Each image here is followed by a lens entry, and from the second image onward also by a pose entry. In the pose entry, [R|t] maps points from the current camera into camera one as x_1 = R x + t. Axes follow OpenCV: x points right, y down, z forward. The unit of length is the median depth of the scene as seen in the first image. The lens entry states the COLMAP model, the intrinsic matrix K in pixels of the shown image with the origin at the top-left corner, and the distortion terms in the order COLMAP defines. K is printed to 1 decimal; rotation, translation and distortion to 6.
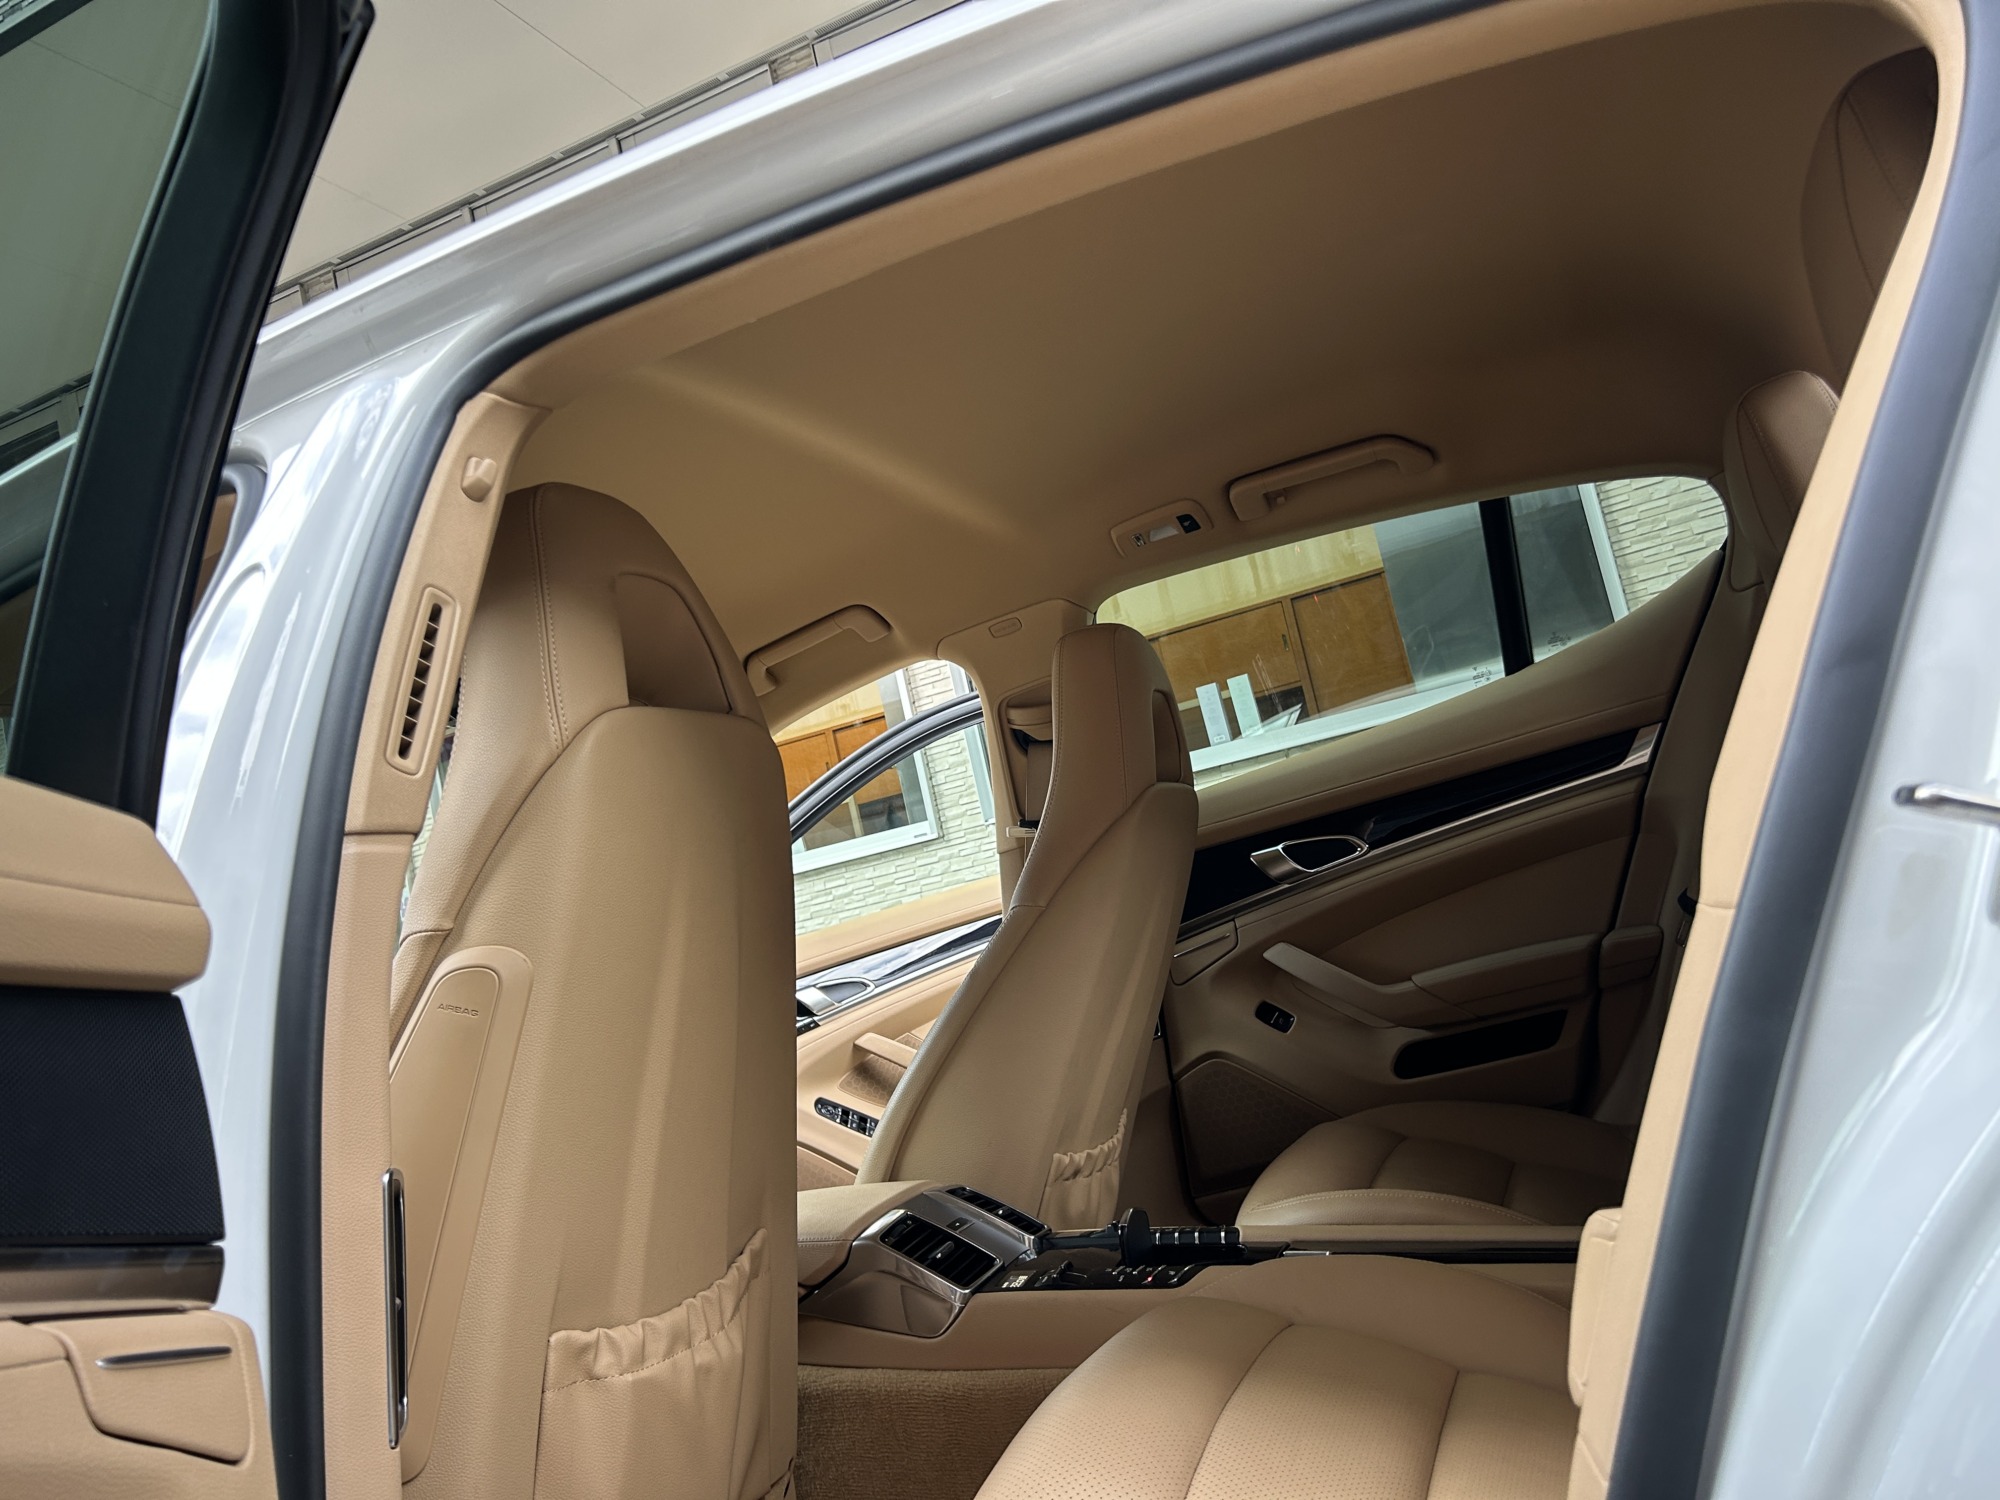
lens RADIAL K [[1487.7, 0, 1014.9], [0, 1487.7, 765.3], [0, 0, 1]] dist [0.071194, -0.085075]
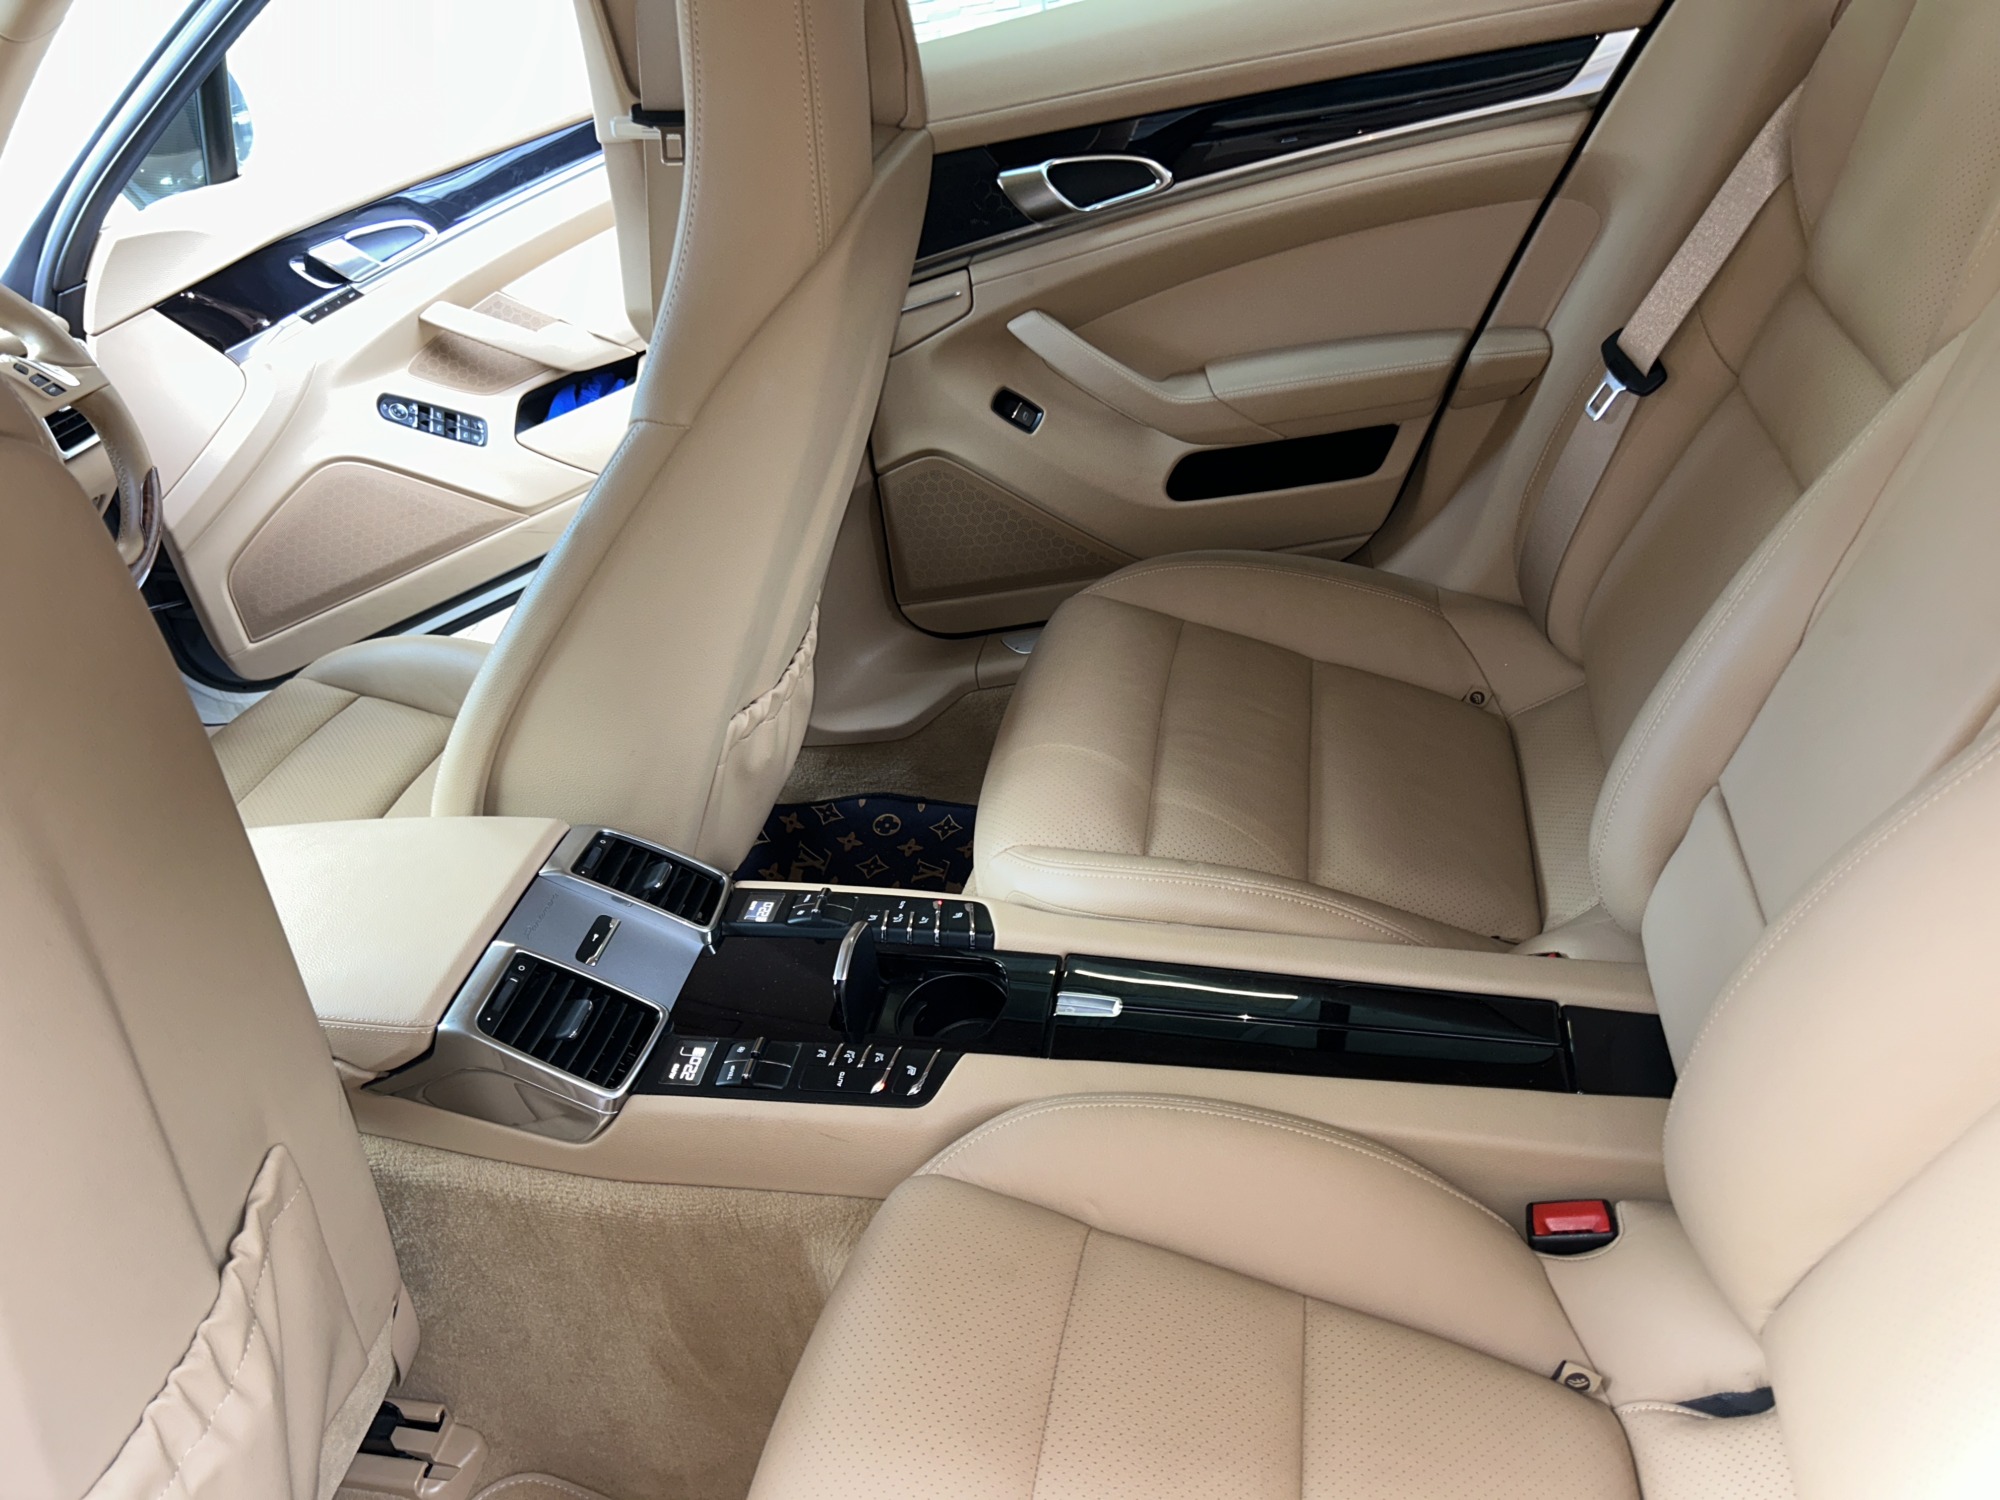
lens RADIAL K [[1487.7, 0, 1014.9], [0, 1487.7, 765.3], [0, 0, 1]] dist [0.071194, -0.085075]
pose [[0.975759, -0.070659, 0.207127, 0.012516], [-0.070937, 0.793227, 0.604780, -0.181460], [-0.207032, -0.604812, 0.768986, 0.441647]]
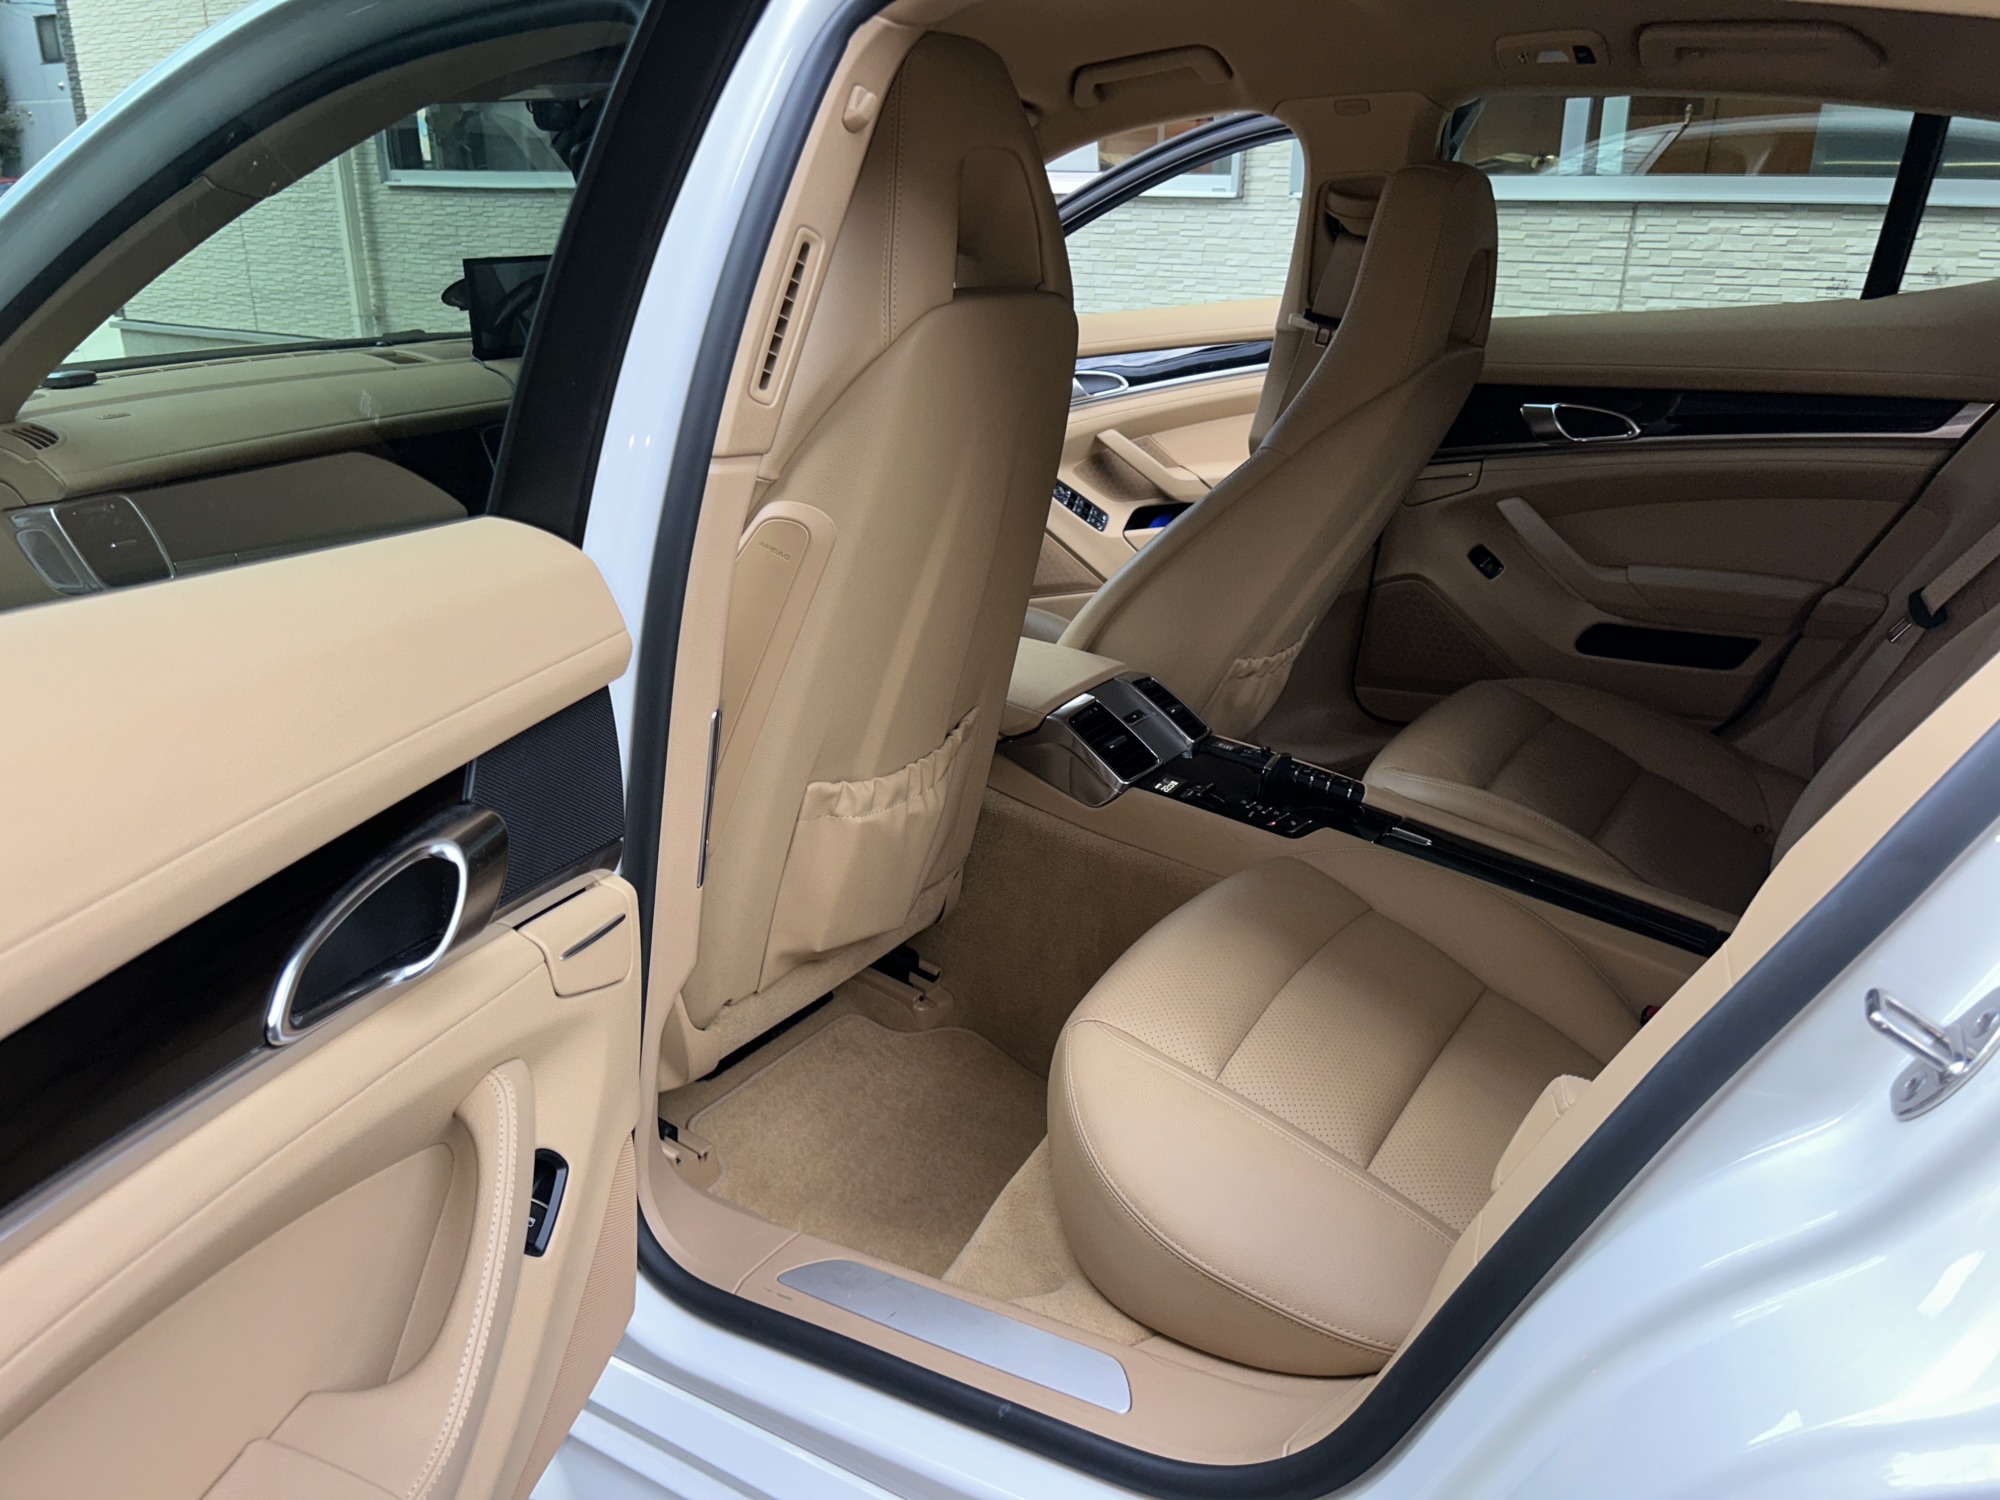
lens RADIAL K [[1487.7, 0, 1014.9], [0, 1487.7, 765.3], [0, 0, 1]] dist [0.071194, -0.085075]
pose [[0.956690, 0.279741, -0.080562, -0.022071], [-0.208739, 0.852093, 0.479964, -0.193681], [0.202912, -0.442360, 0.873581, -0.062865]]
